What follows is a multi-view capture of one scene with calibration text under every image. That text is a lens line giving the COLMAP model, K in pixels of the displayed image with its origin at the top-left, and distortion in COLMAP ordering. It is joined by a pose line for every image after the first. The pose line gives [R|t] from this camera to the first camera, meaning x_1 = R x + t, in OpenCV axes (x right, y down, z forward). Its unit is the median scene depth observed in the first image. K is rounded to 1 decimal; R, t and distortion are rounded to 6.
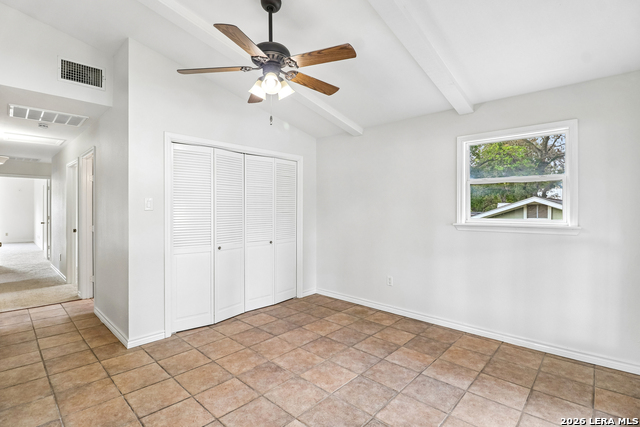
lens RADIAL K [[305.6, 0, 315.6], [0, 305.6, 210.6], [0, 0, 1]] dist [0.002145, -0.014380]
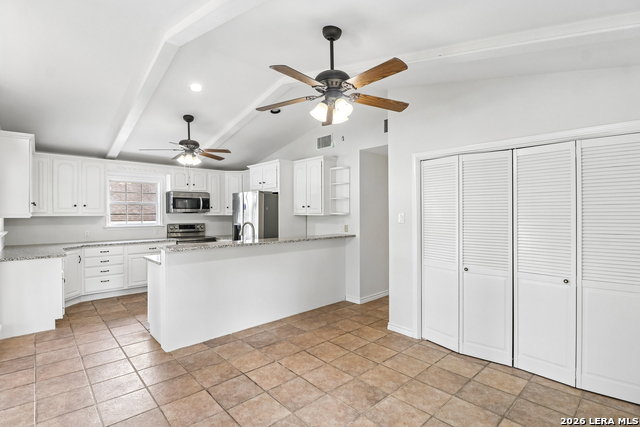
lens RADIAL K [[305.6, 0, 315.6], [0, 305.6, 210.6], [0, 0, 1]] dist [0.002145, -0.014380]
pose [[-0.072177, -0.009703, -0.997345, 0.706069], [-0.010345, 0.999906, -0.008980, -0.038606], [0.997338, 0.009670, -0.072271, 0.771774]]
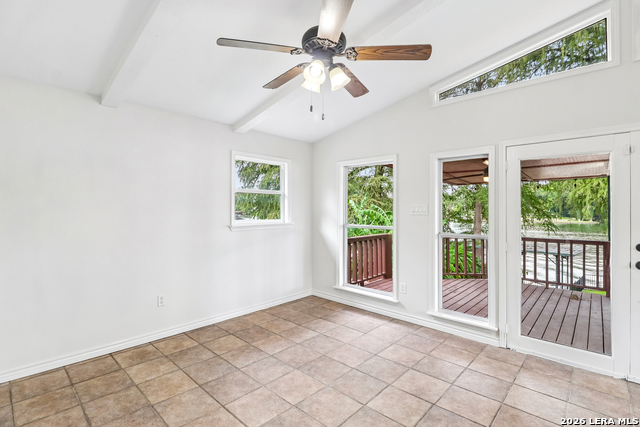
lens RADIAL K [[305.6, 0, 315.6], [0, 305.6, 210.6], [0, 0, 1]] dist [0.002145, -0.014380]
pose [[-0.002023, -0.002424, 0.999995, -0.780068], [-0.000103, 0.999997, 0.002424, -0.018618], [-0.999998, -0.000098, -0.002023, 0.786072]]
